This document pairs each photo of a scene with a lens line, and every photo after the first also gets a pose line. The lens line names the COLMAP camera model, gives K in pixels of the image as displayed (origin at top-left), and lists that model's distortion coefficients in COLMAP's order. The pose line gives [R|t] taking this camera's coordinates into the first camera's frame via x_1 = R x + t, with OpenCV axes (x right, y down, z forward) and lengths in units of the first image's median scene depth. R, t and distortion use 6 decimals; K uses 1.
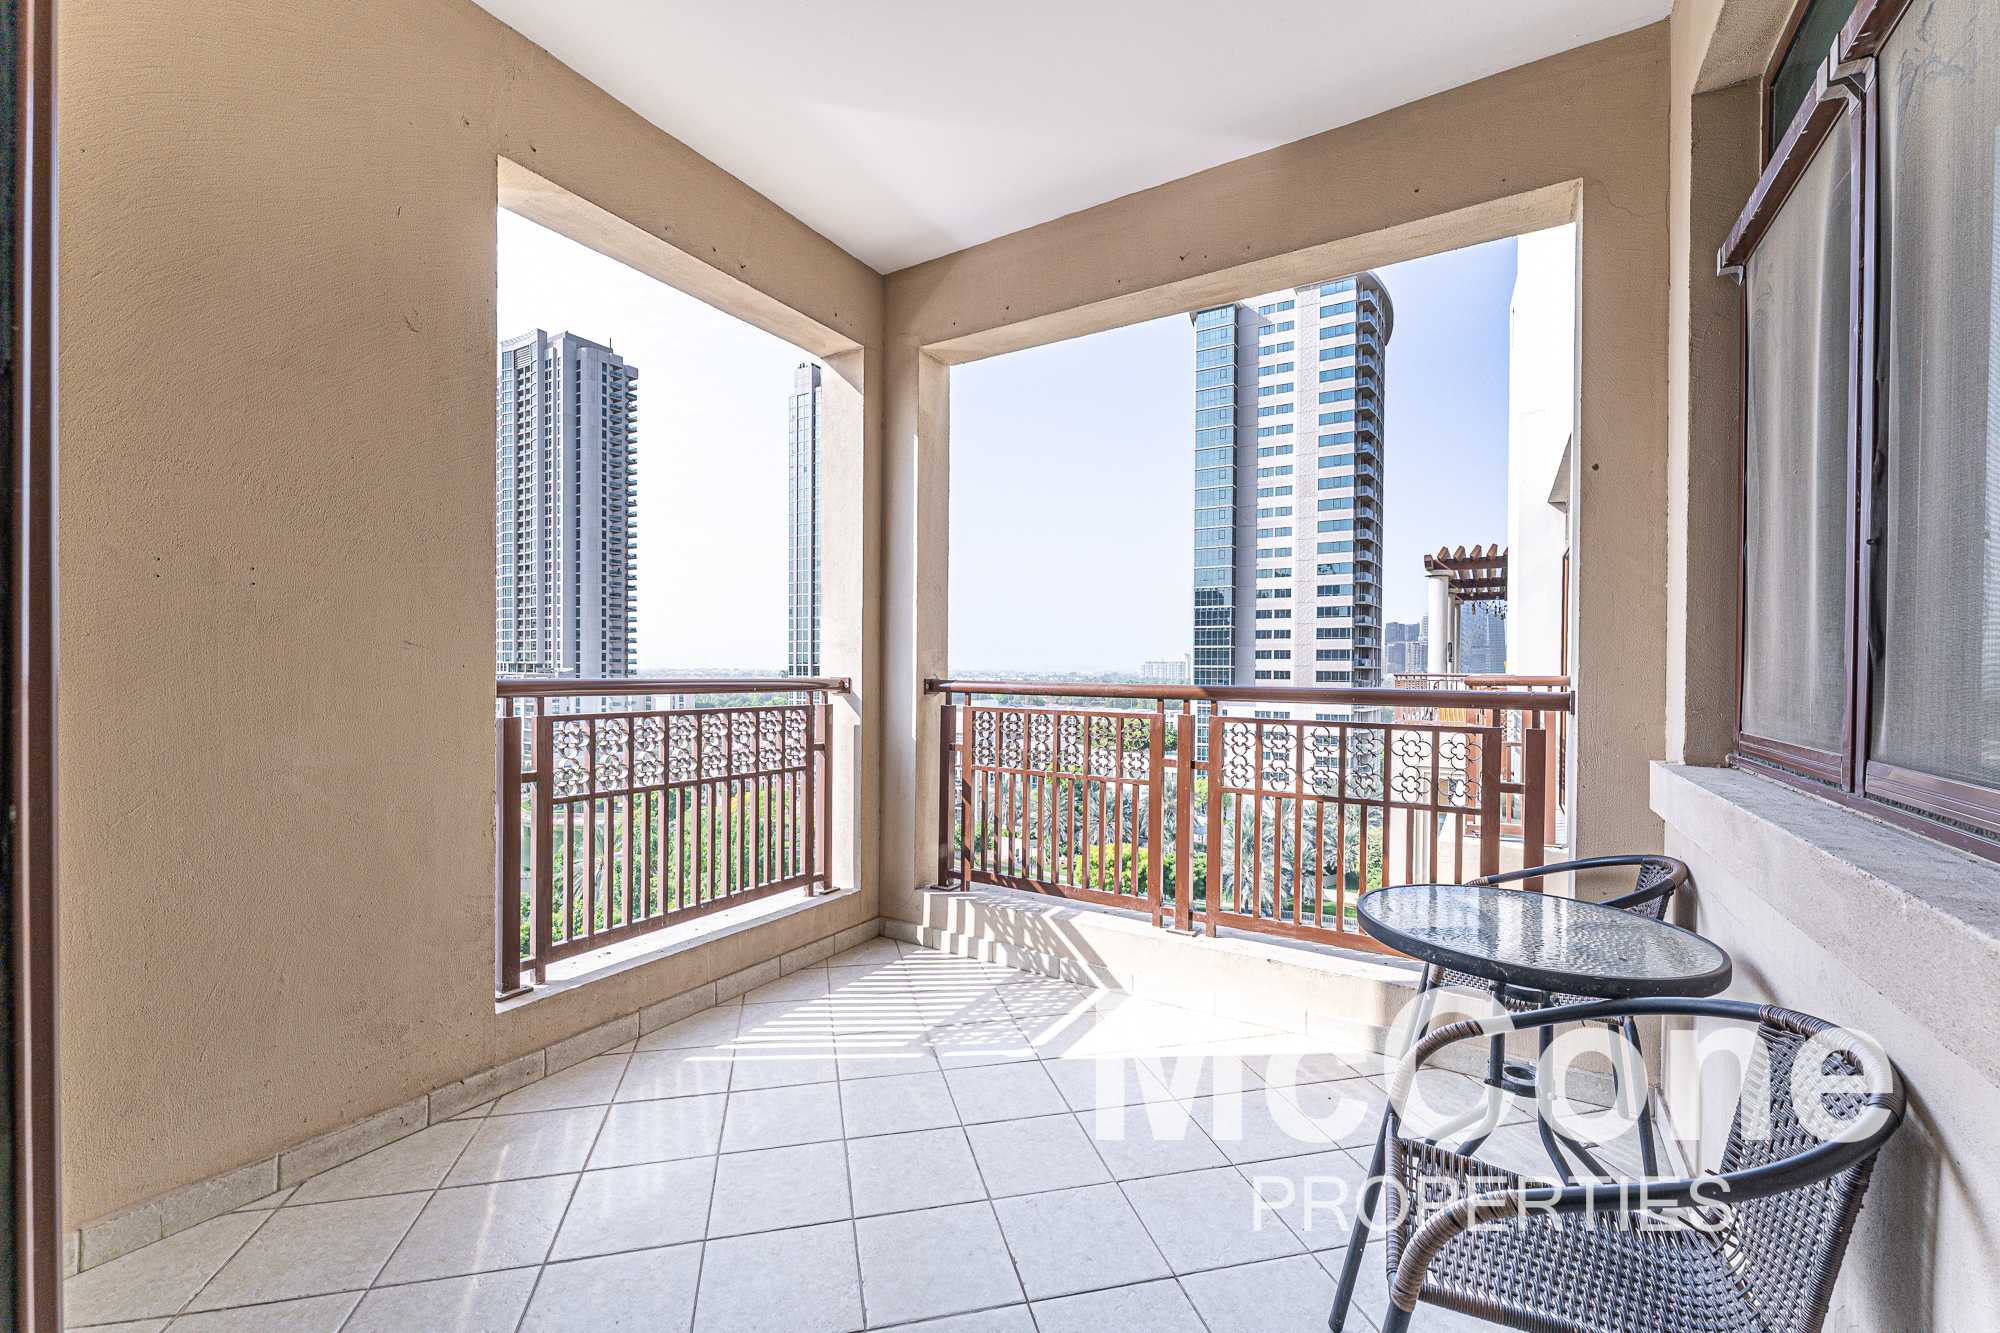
lens RADIAL K [[813.9, 0, 1006.5], [0, 813.9, 681.1], [0, 0, 1]] dist [0.000639, 0.000062]
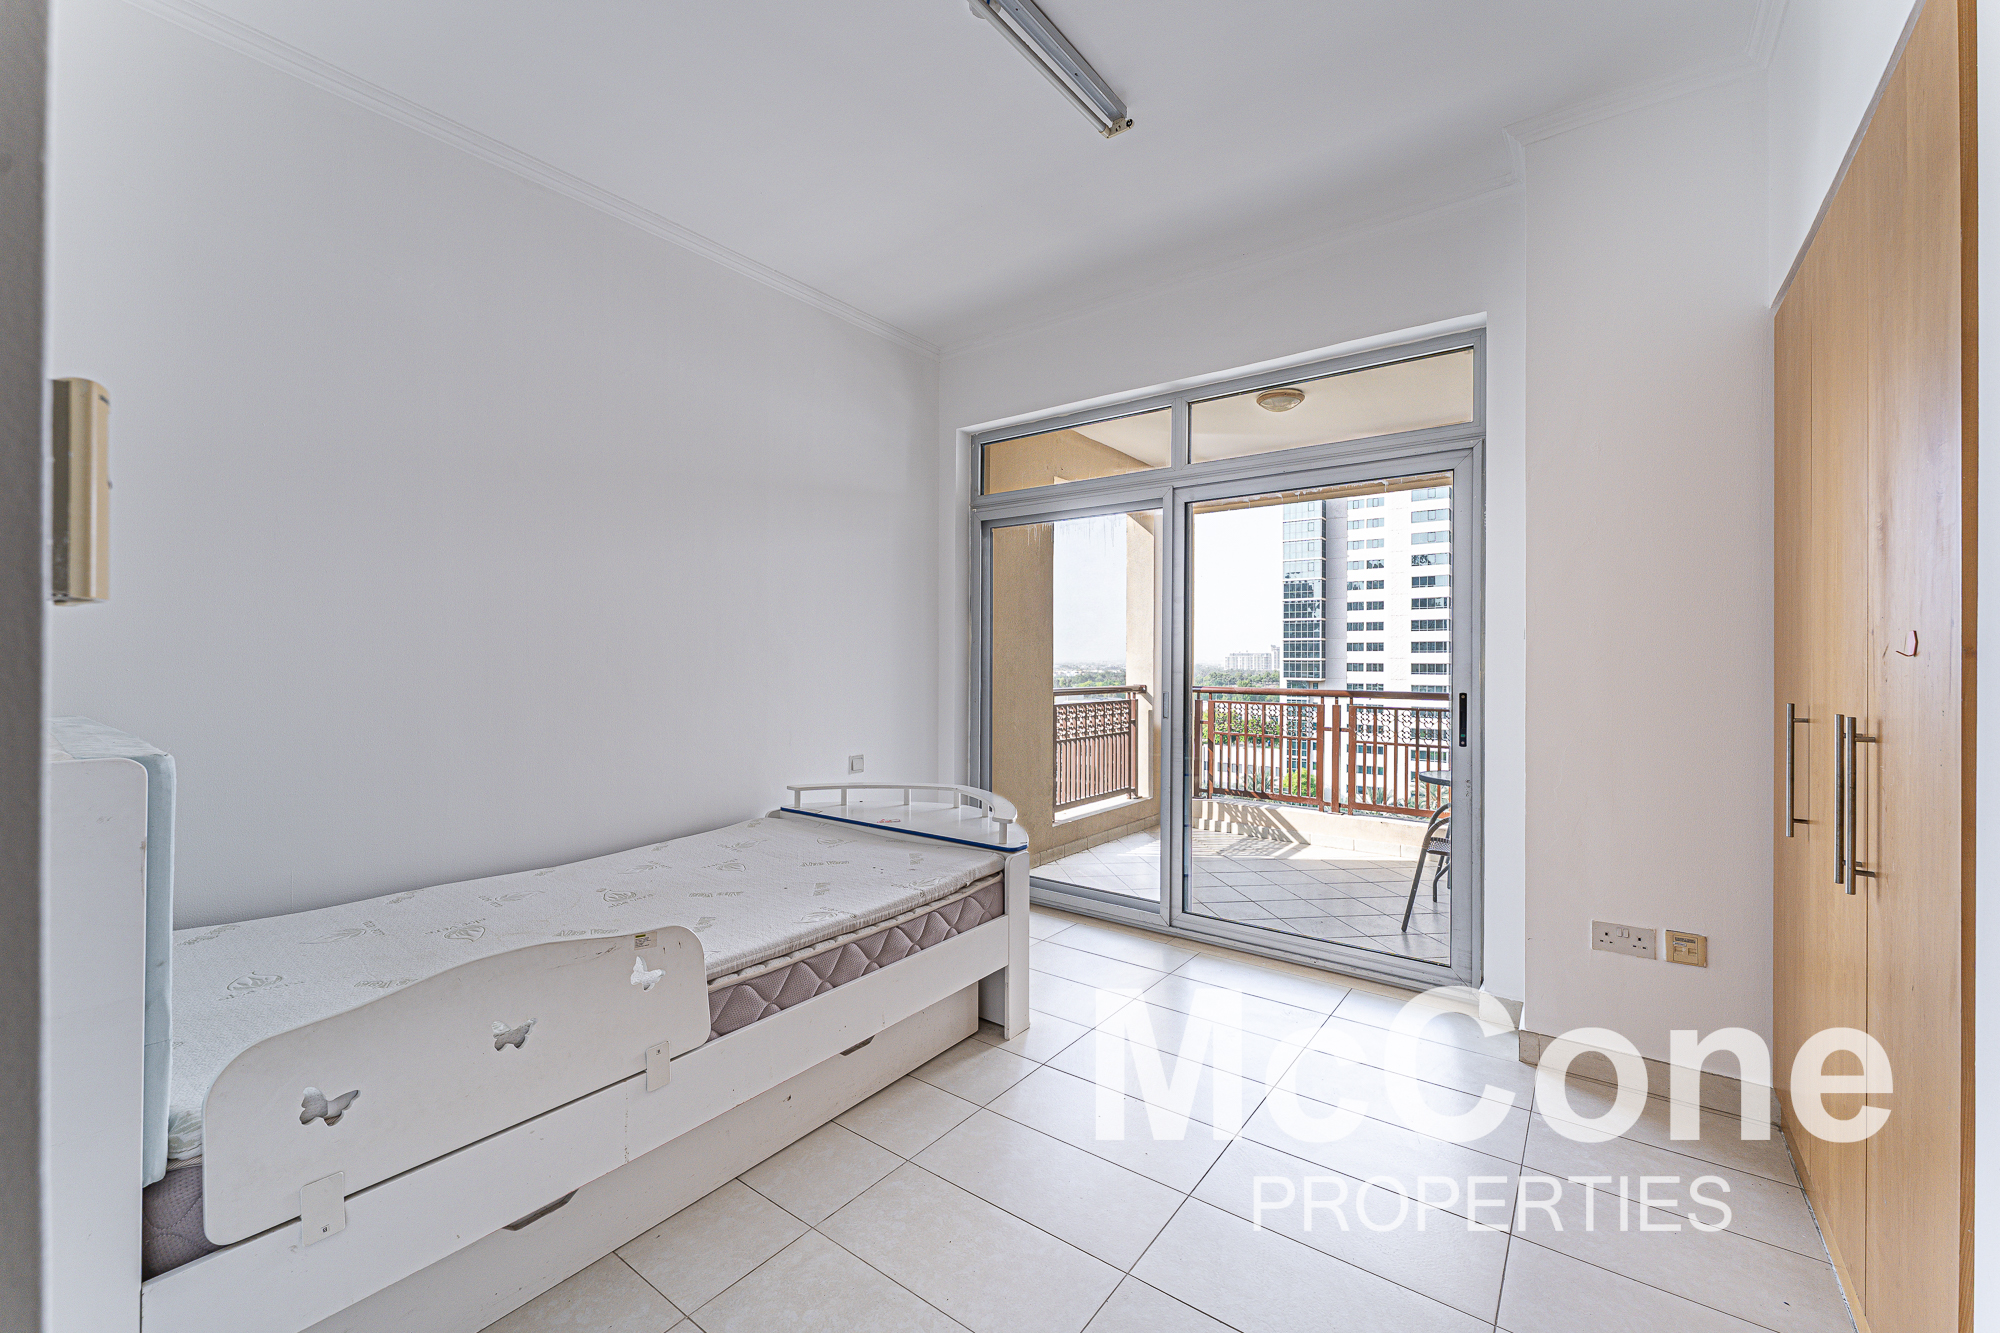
lens RADIAL K [[813.9, 0, 1025.3], [0, 813.9, 660.2], [0, 0, 1]] dist [0.000639, 0.000062]
pose [[0.996797, -0.007424, -0.079632, -0.251957], [0.005909, 0.999798, -0.019234, -0.021893], [0.079759, 0.018702, 0.996639, -0.714419]]
